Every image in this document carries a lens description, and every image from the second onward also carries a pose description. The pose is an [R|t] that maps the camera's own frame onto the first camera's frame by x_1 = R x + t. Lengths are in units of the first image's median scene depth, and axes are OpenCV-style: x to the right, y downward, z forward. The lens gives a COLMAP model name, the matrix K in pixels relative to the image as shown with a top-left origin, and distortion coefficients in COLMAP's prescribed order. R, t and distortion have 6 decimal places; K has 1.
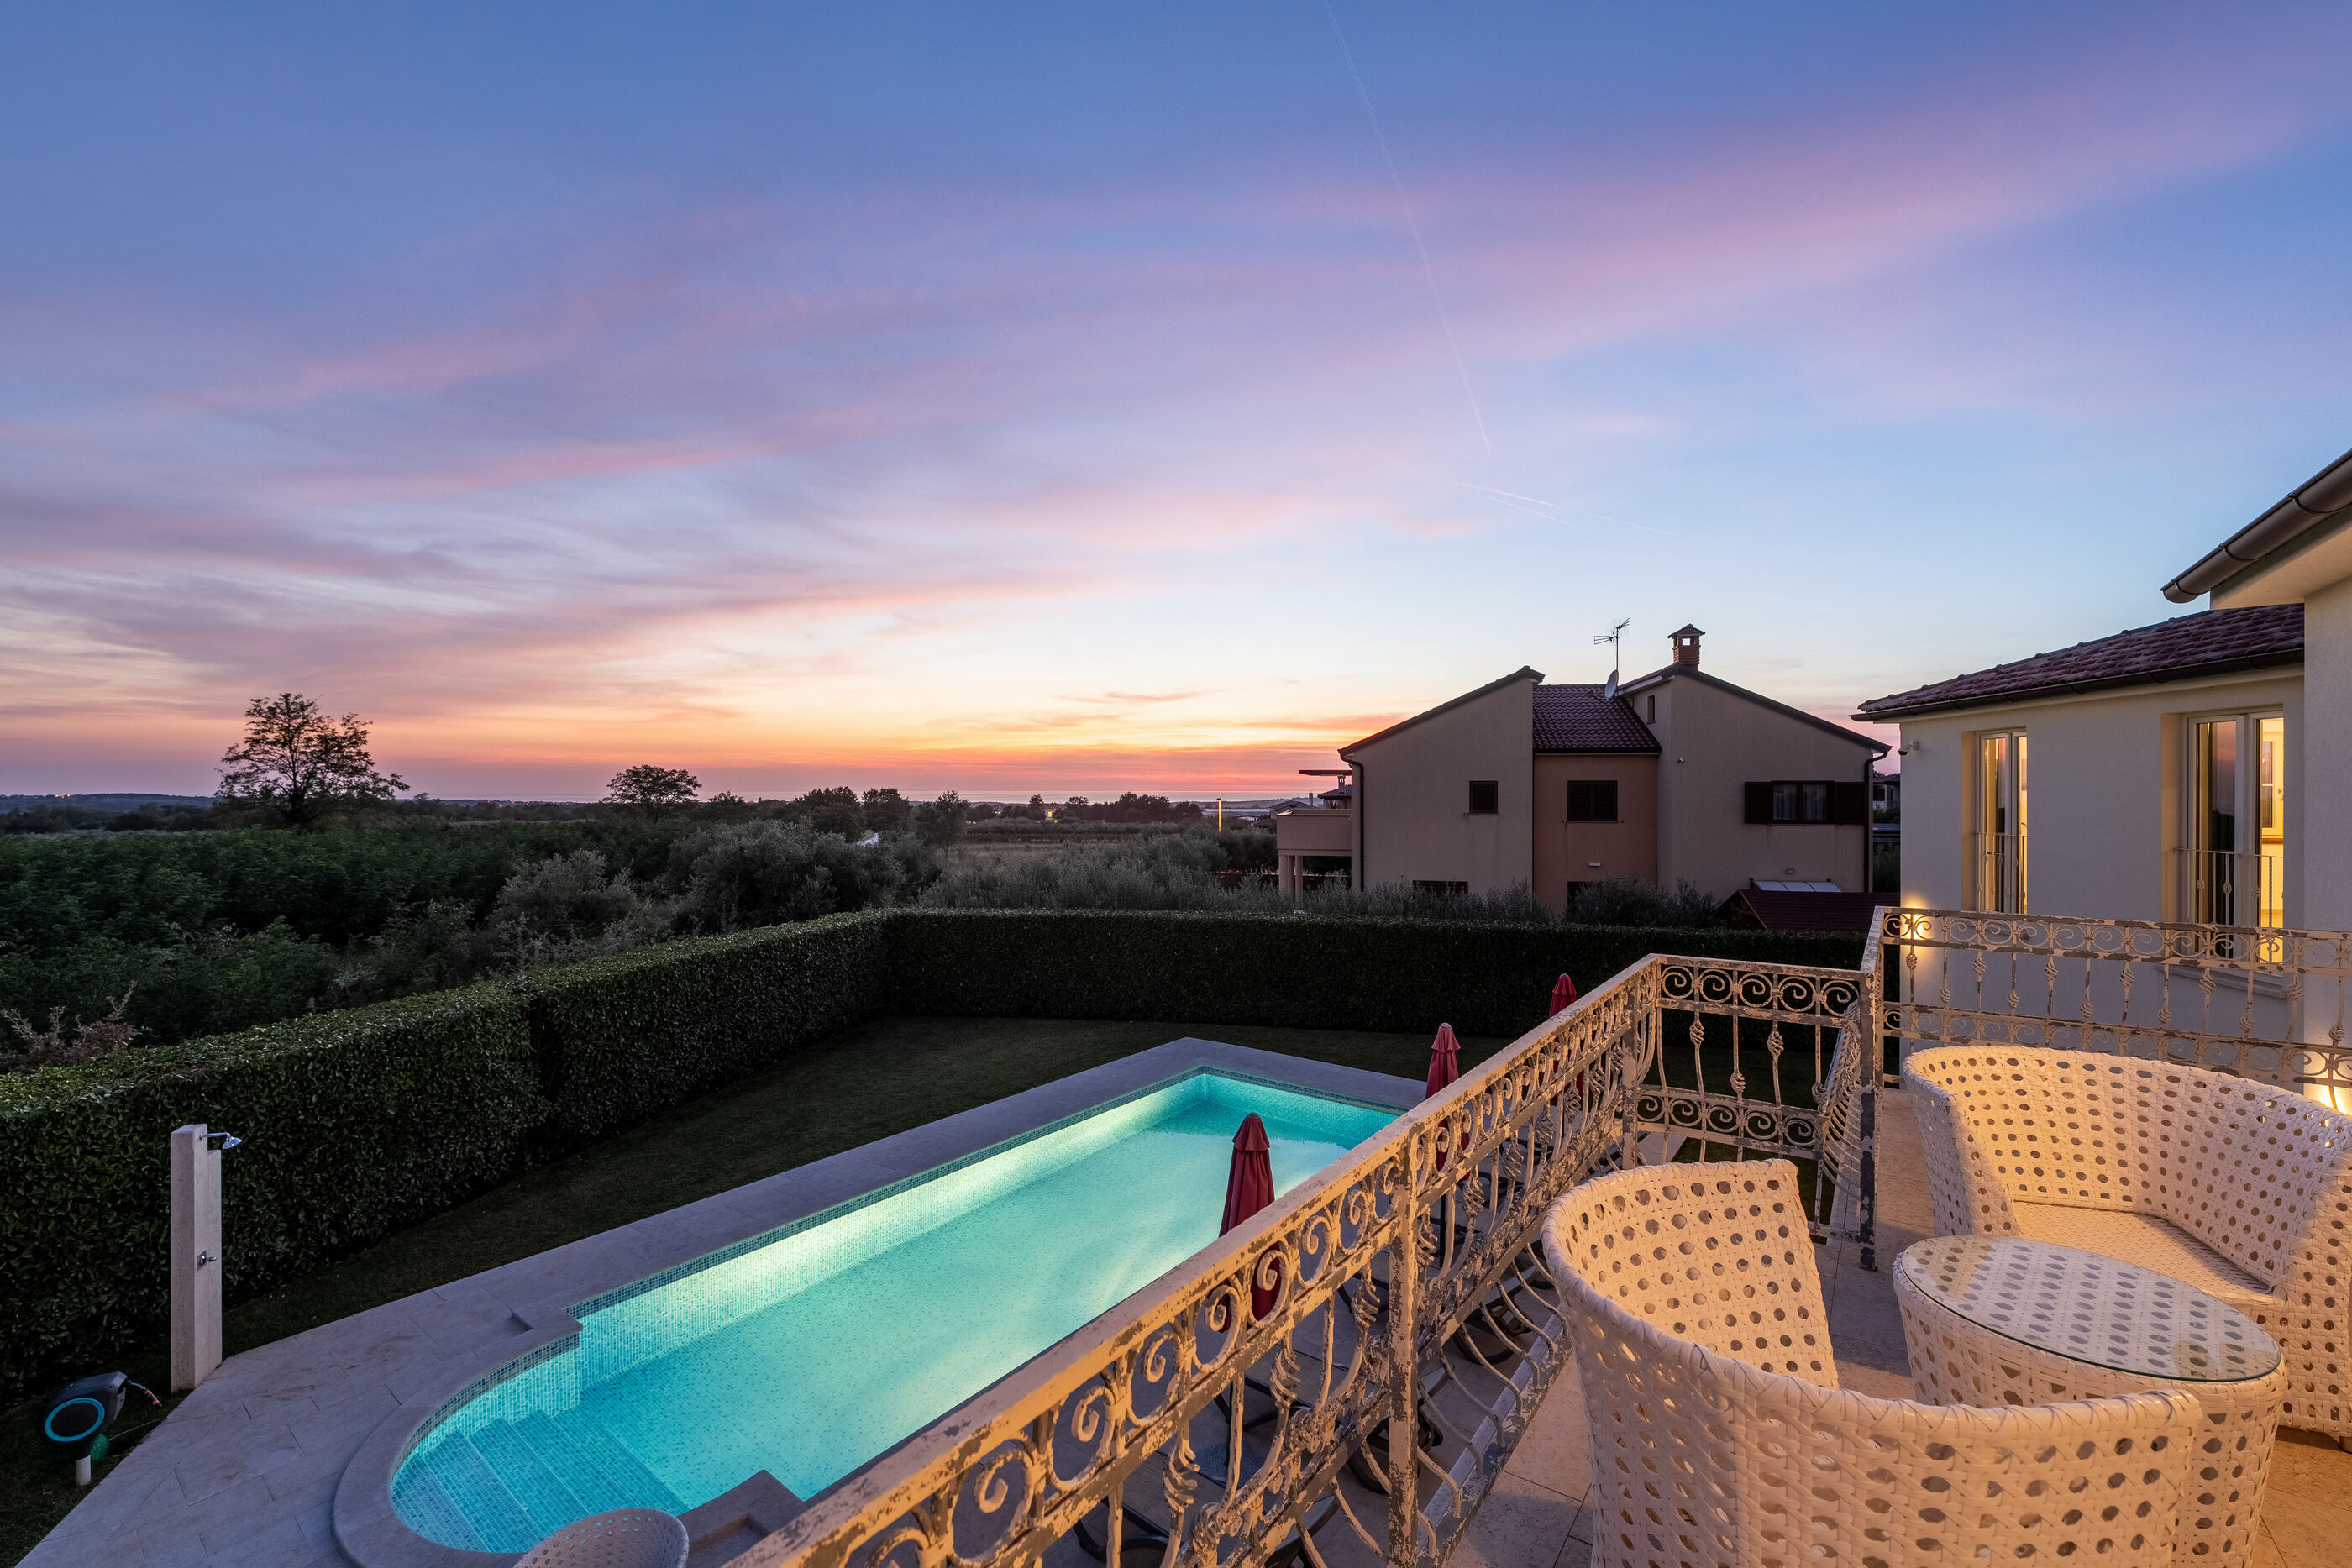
lens RADIAL K [[1011.0, 0, 1176.0], [0, 1011.0, 784.0], [0, 0, 1]] dist [-0.027888, 0.000078]
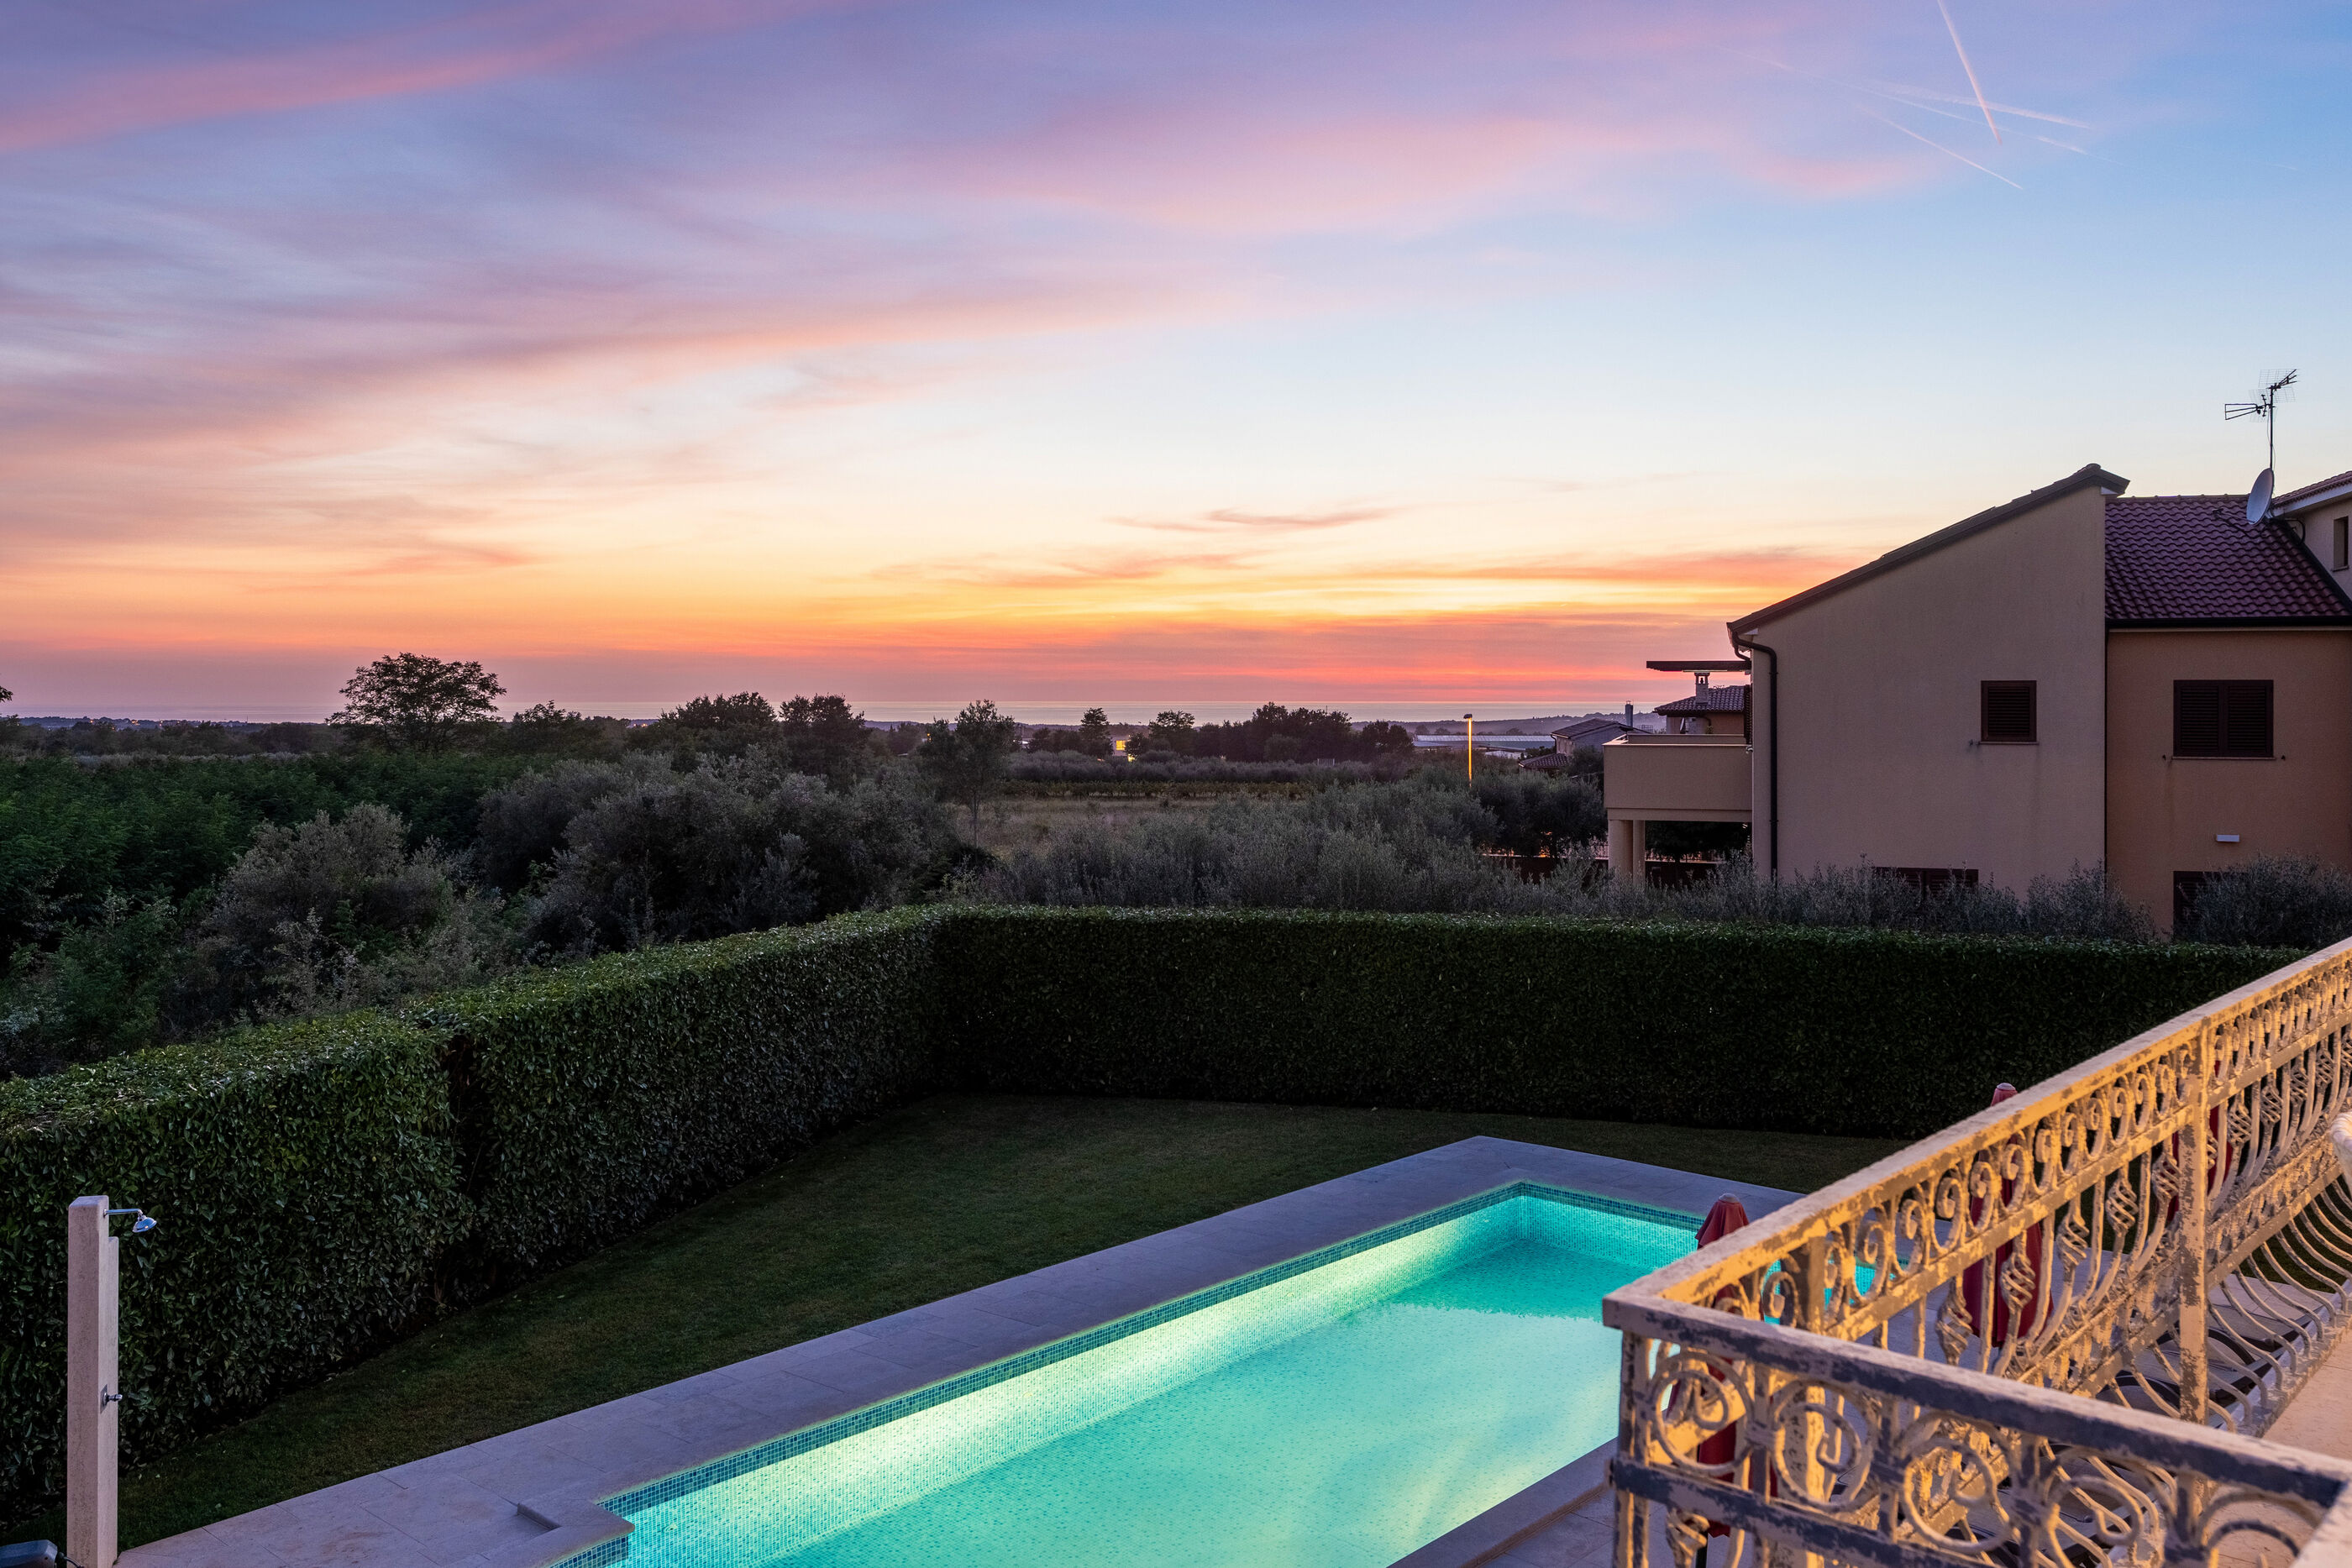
lens RADIAL K [[1975.0, 0, 1144.7], [0, 1975.0, 681.8], [0, 0, 1]] dist [-0.006802, -0.013697]
pose [[0.995043, -0.001218, -0.099436, -0.060314], [0.000931, 0.999995, -0.002934, 0.000179], [0.099439, 0.002827, 0.995040, -0.107296]]
